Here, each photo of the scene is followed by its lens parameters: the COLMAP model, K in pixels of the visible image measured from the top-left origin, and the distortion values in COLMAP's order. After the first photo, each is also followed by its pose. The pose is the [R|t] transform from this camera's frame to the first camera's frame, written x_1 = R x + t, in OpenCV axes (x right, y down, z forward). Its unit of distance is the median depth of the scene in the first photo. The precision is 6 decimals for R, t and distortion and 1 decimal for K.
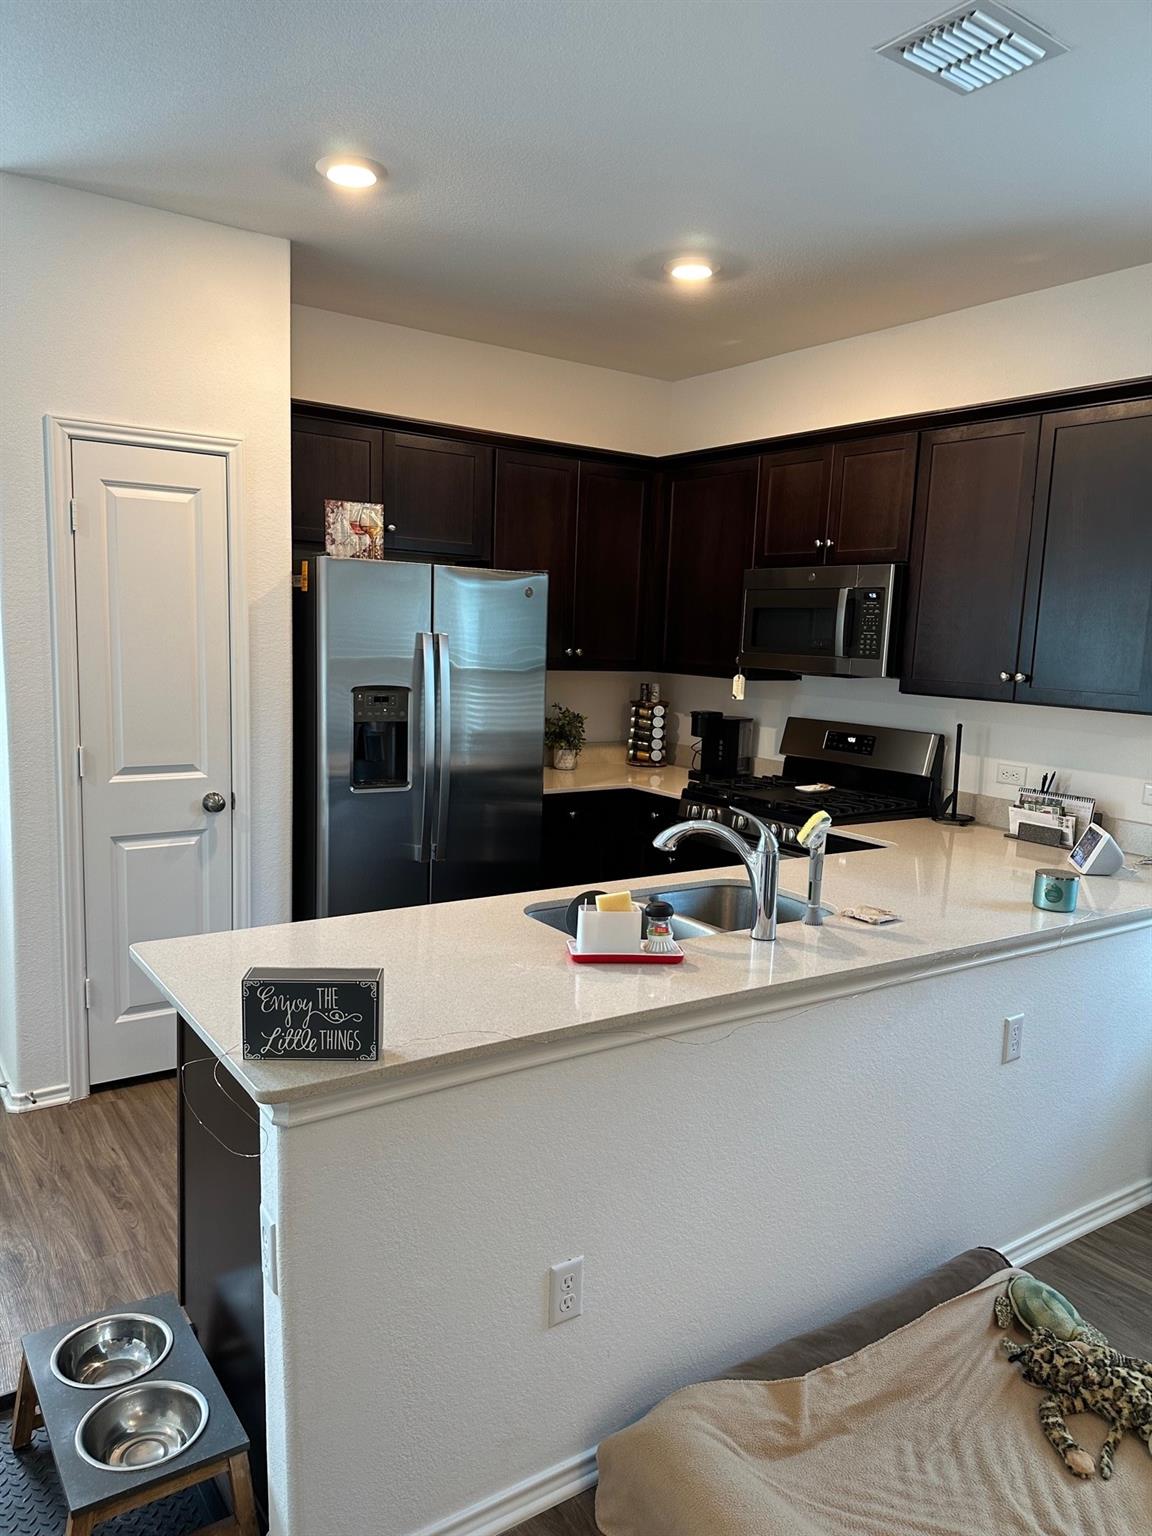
lens RADIAL K [[1065.6, 0, 548.0], [0, 1065.6, 770.8], [0, 0, 1]] dist [0.053465, -0.056397]
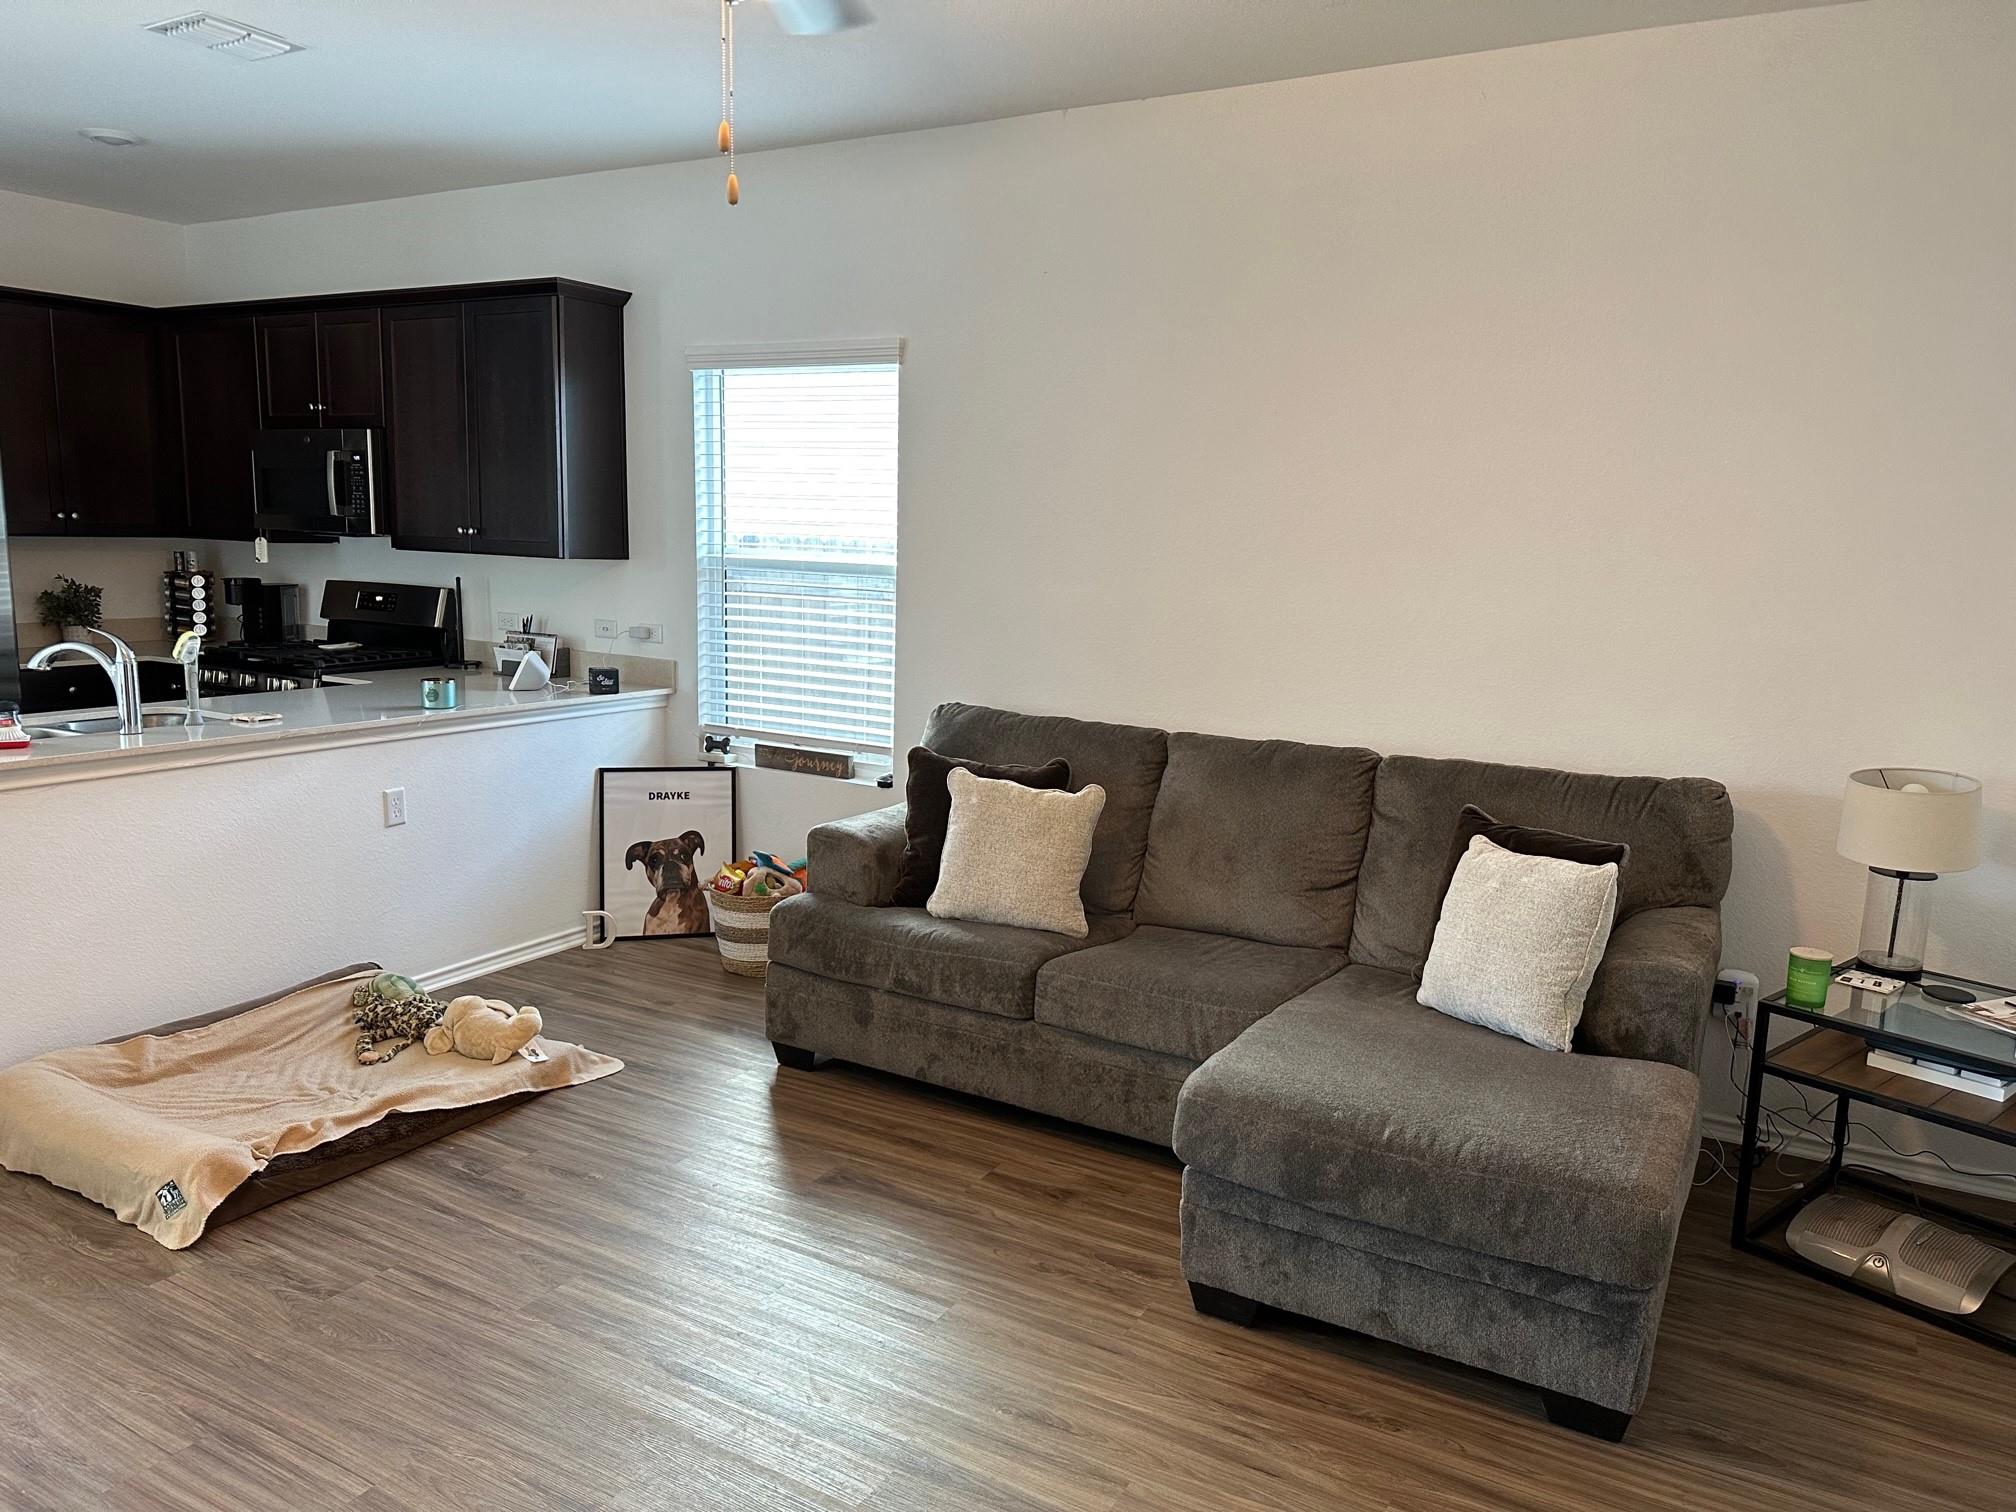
lens RADIAL K [[1398.6, 0, 1013.9], [0, 1398.6, 763.8], [0, 0, 1]] dist [0.053465, -0.056397]
pose [[0.897279, -0.085095, 0.433184, 0.259902], [0.065973, 0.996075, 0.059018, 0.103455], [-0.436506, -0.024377, 0.899371, -0.581077]]
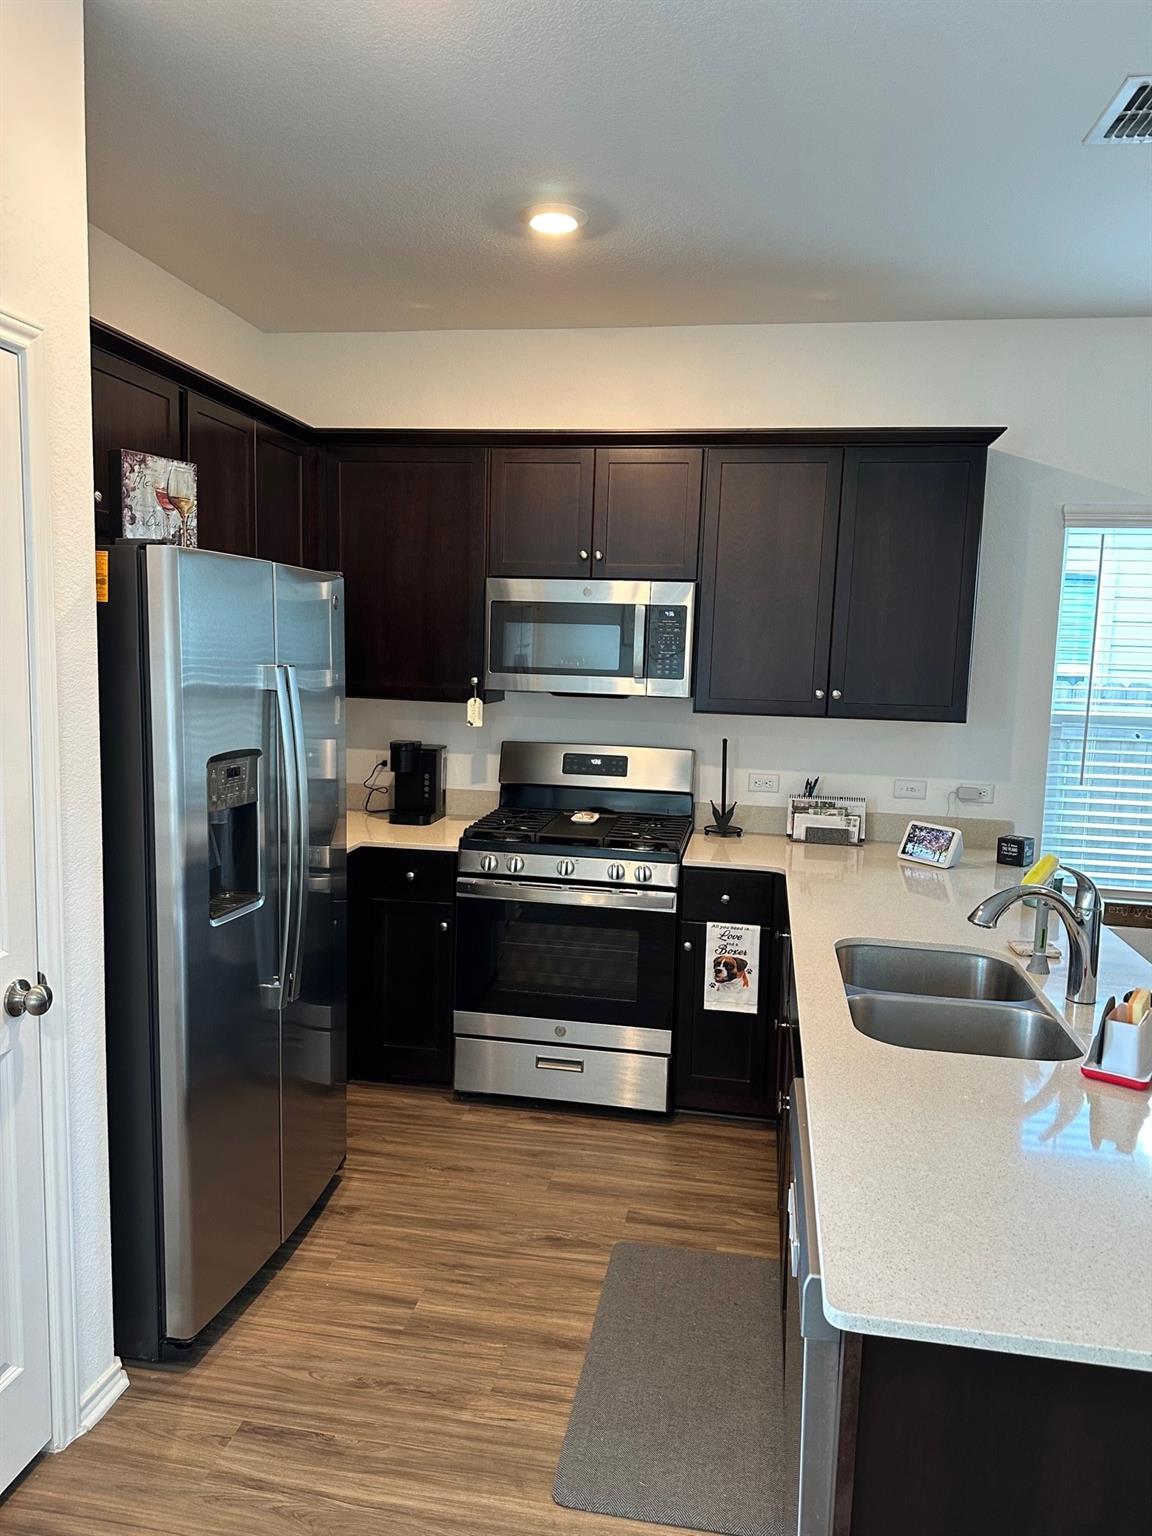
lens RADIAL K [[1065.6, 0, 579.4], [0, 1065.6, 773.8], [0, 0, 1]] dist [0.053465, -0.056397]
pose [[0.703092, -0.101417, 0.703829, -0.462331], [0.093317, 0.994377, 0.050064, -0.078812], [-0.704949, 0.030480, 0.708603, 0.398164]]
